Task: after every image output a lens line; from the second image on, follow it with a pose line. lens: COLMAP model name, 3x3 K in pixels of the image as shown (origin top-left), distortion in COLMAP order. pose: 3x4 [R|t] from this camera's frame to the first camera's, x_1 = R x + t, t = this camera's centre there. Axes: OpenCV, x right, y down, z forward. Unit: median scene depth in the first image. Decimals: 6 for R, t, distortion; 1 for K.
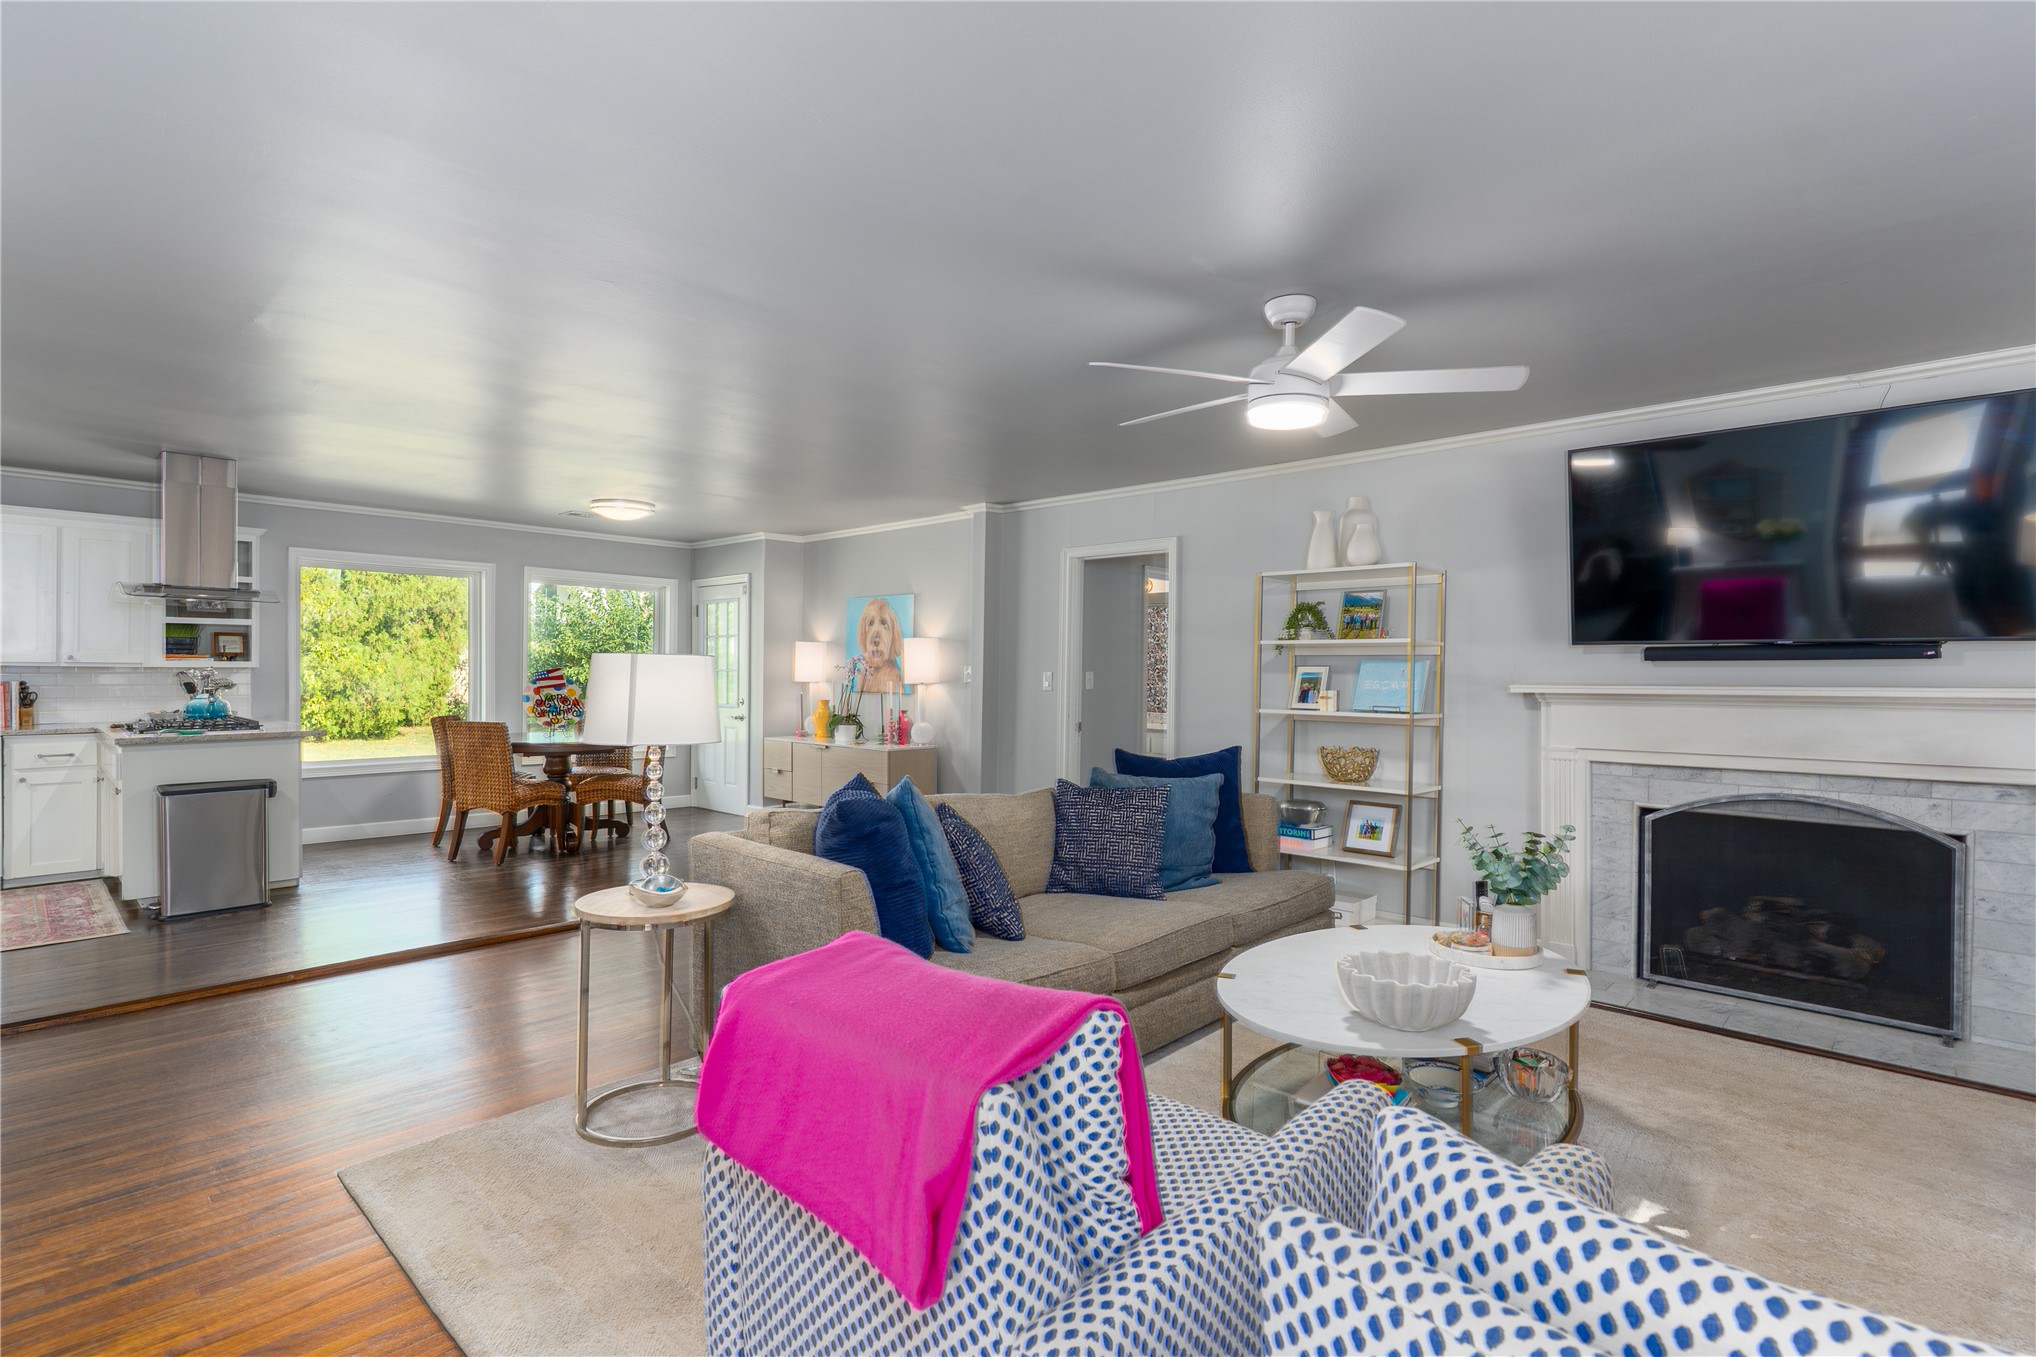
lens RADIAL K [[968.9, 0, 1018.0], [0, 968.9, 678.5], [0, 0, 1]] dist [-0.002430, 0.009333]
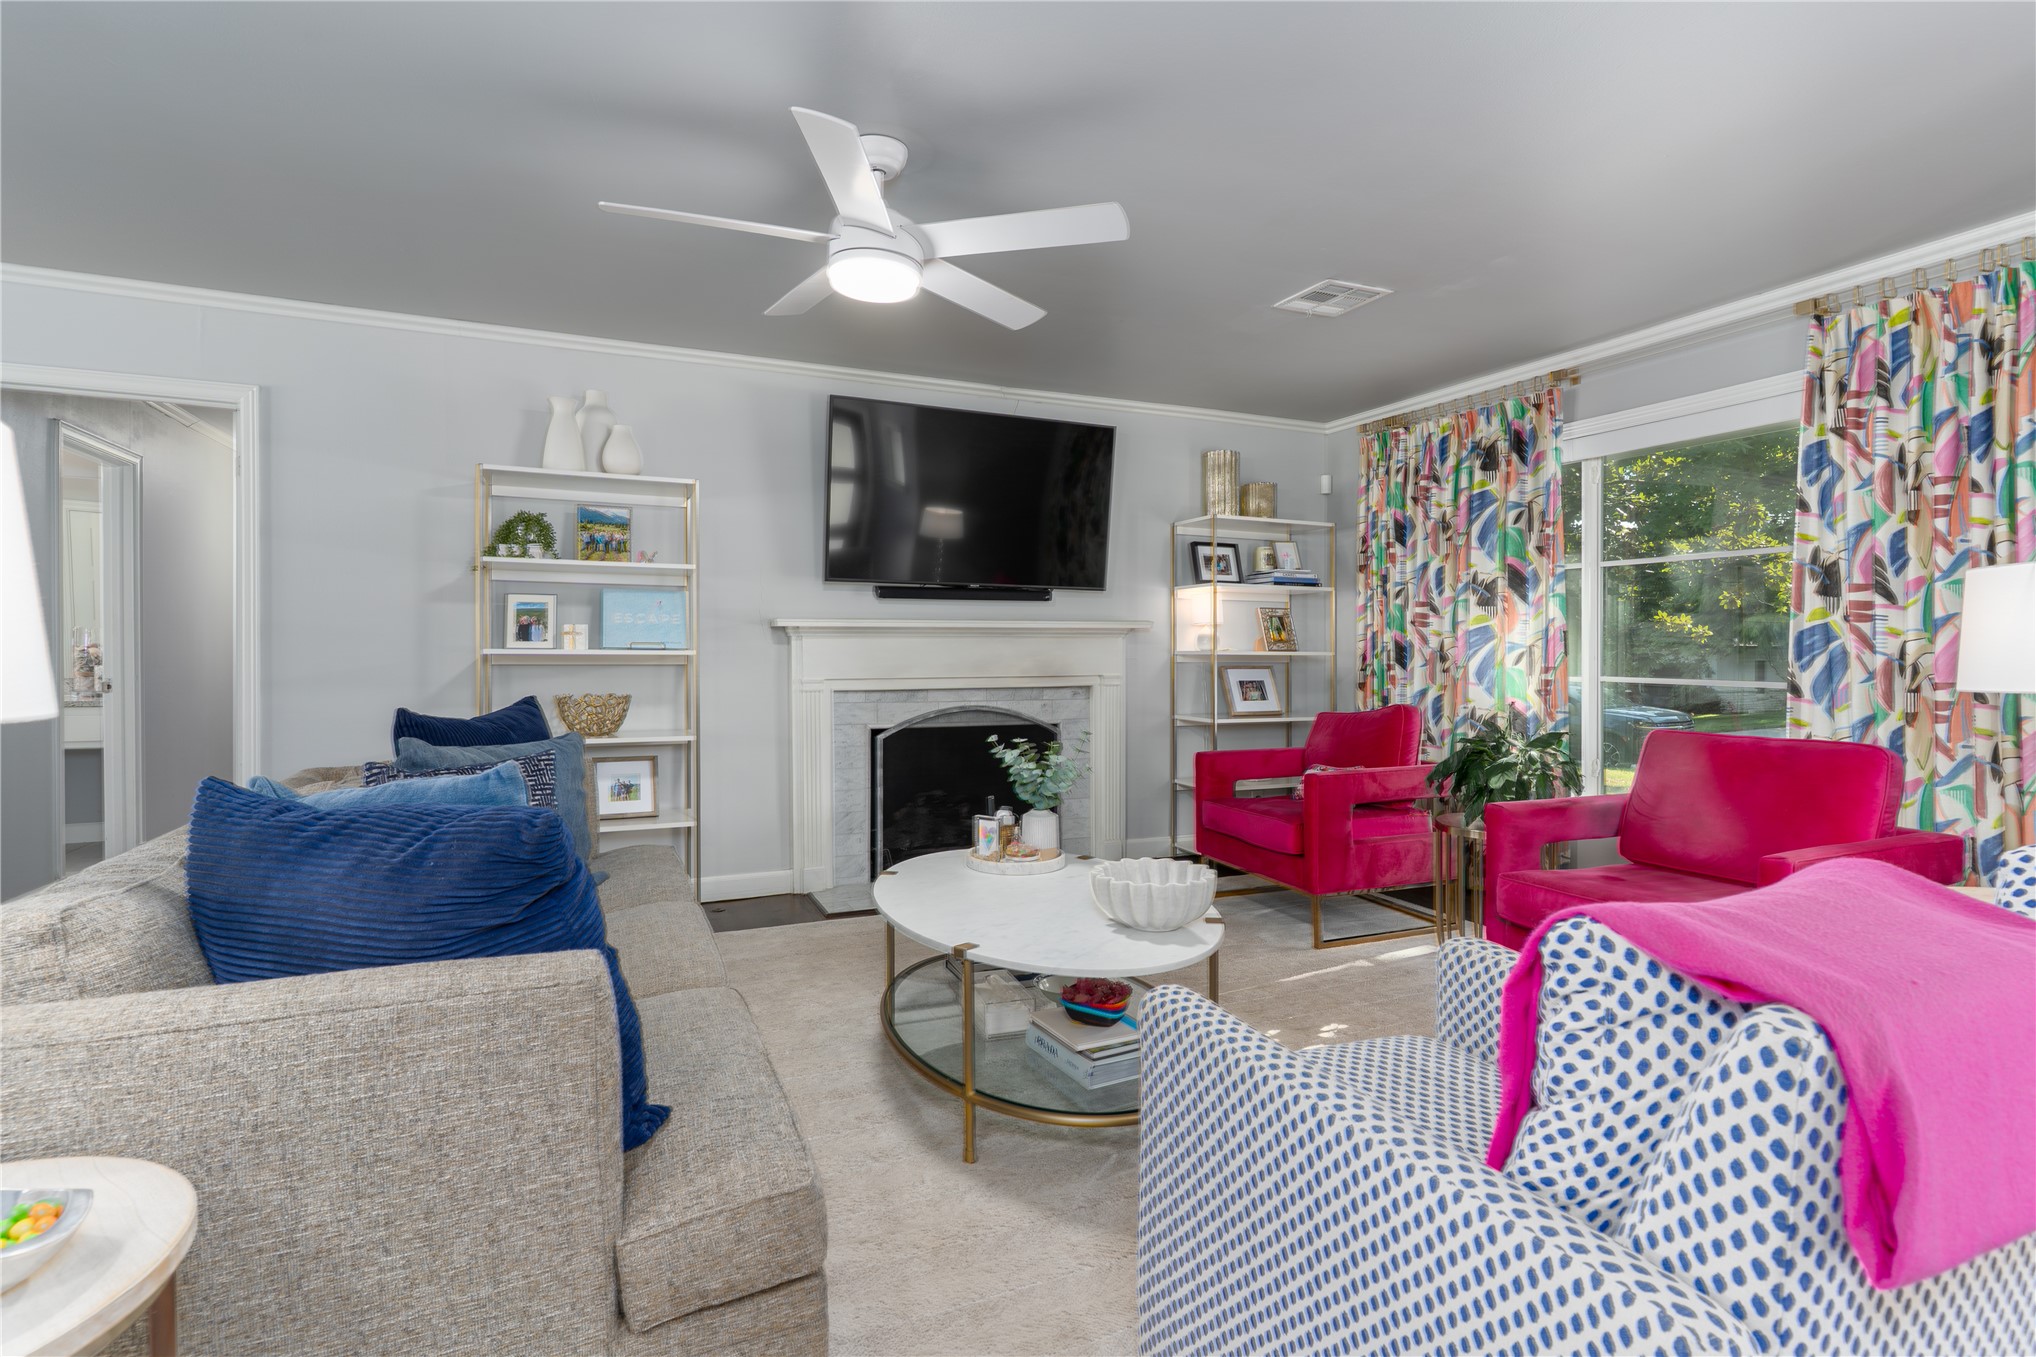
lens RADIAL K [[983.5, 0, 1025.7], [0, 983.5, 646.5], [0, 0, 1]] dist [0.002571, 0.001162]
pose [[0.393551, -0.008057, 0.919268, -0.176164], [0.001591, 0.999966, 0.008083, 0.015351], [-0.919302, -0.001718, 0.393550, 0.208749]]
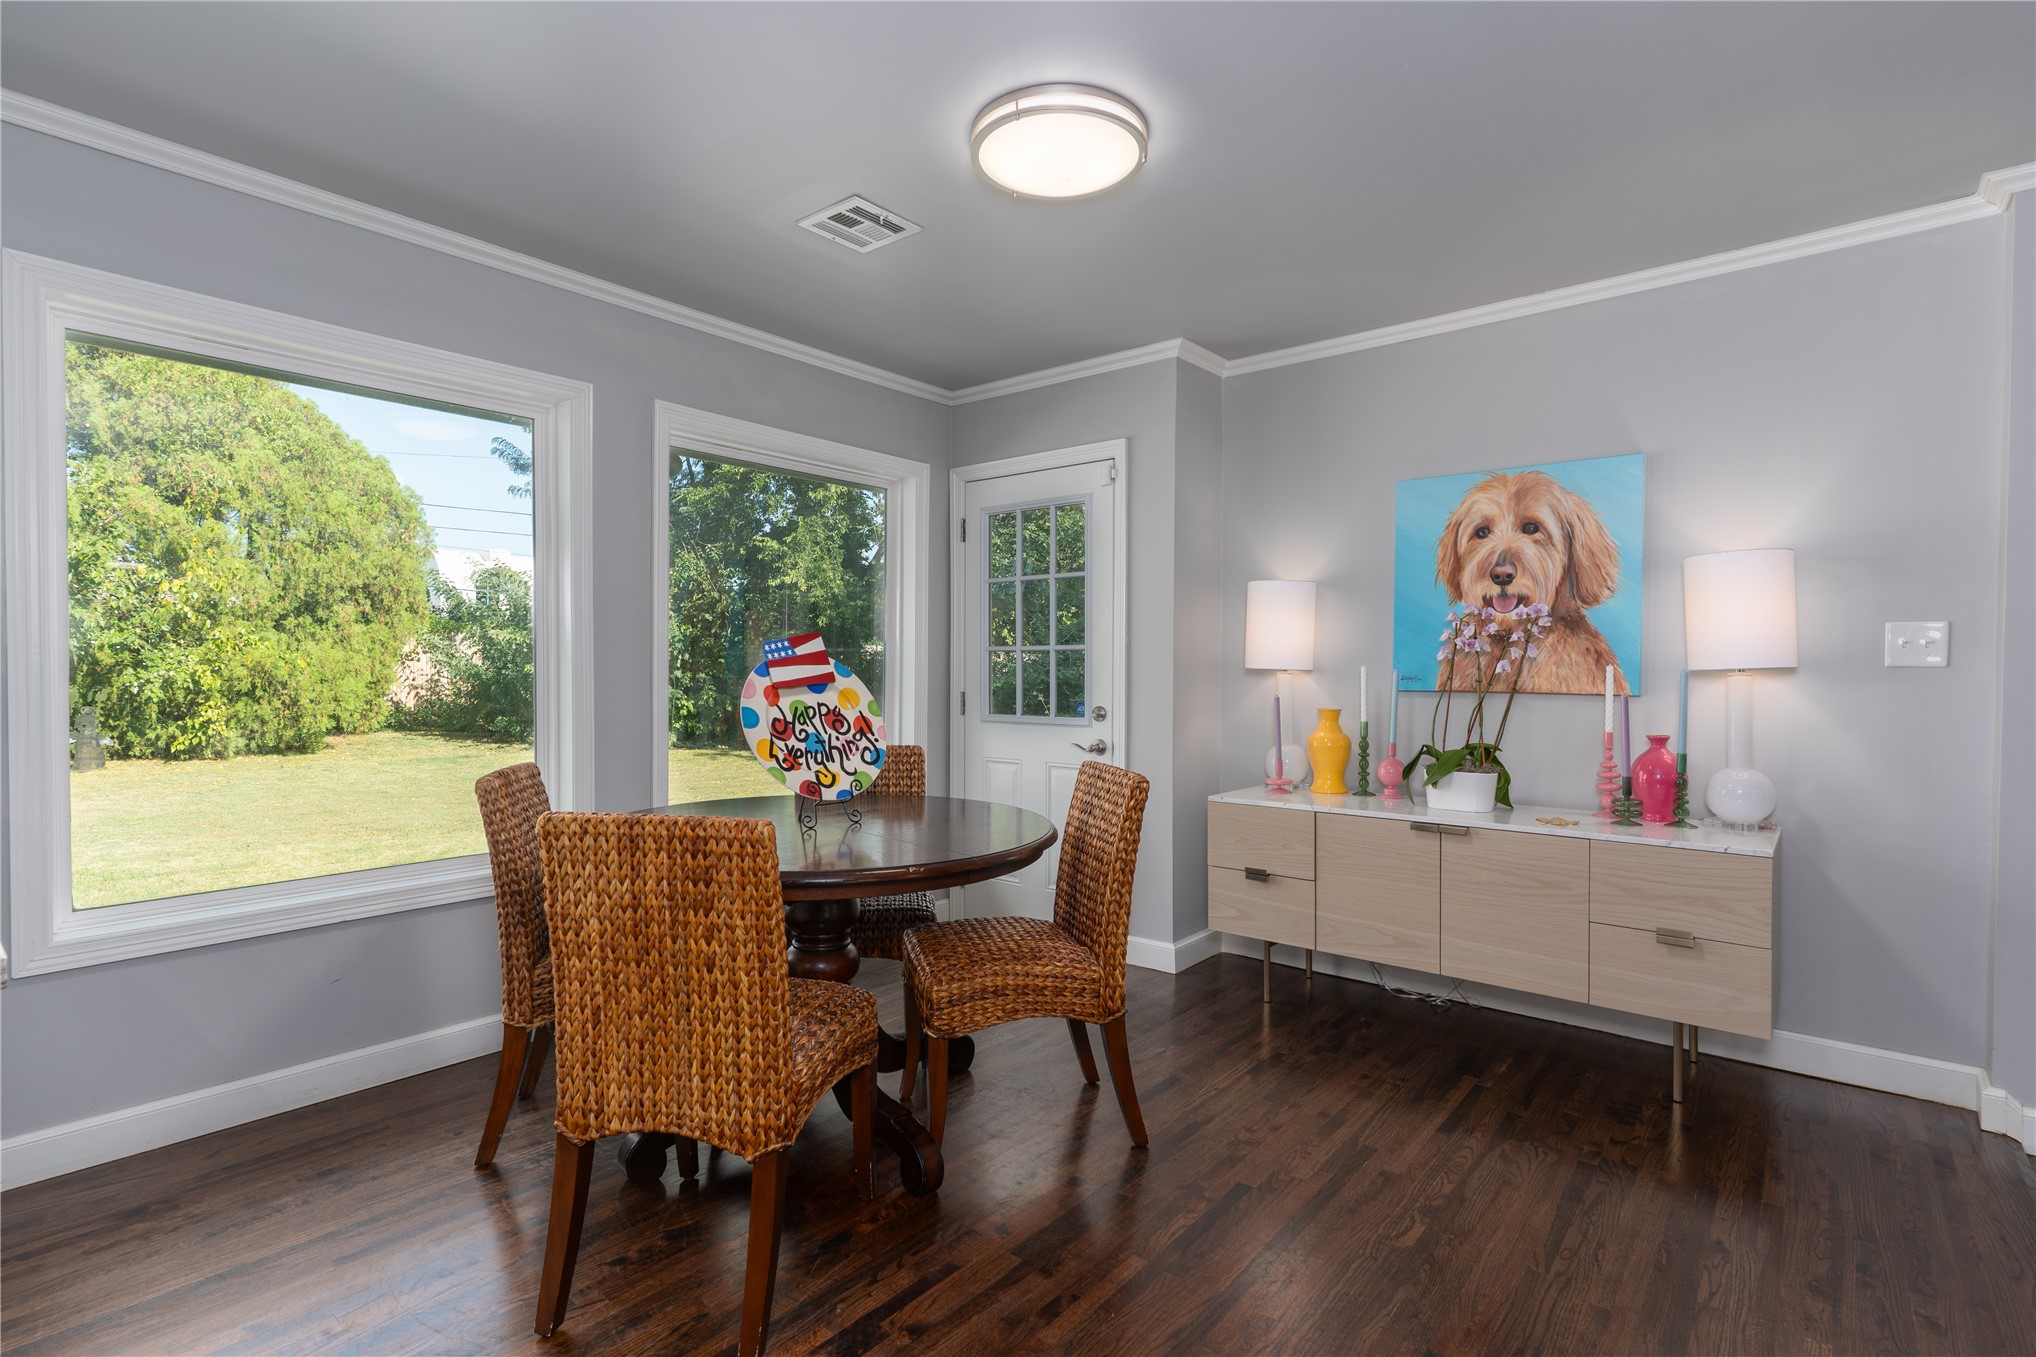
lens RADIAL K [[968.9, 0, 1018.0], [0, 968.9, 678.5], [0, 0, 1]] dist [-0.002430, 0.009333]
pose [[0.998468, -0.006638, 0.054928, -0.385602], [0.006299, 0.999960, 0.006340, 0.004375], [-0.054968, -0.005984, 0.998470, 0.581675]]
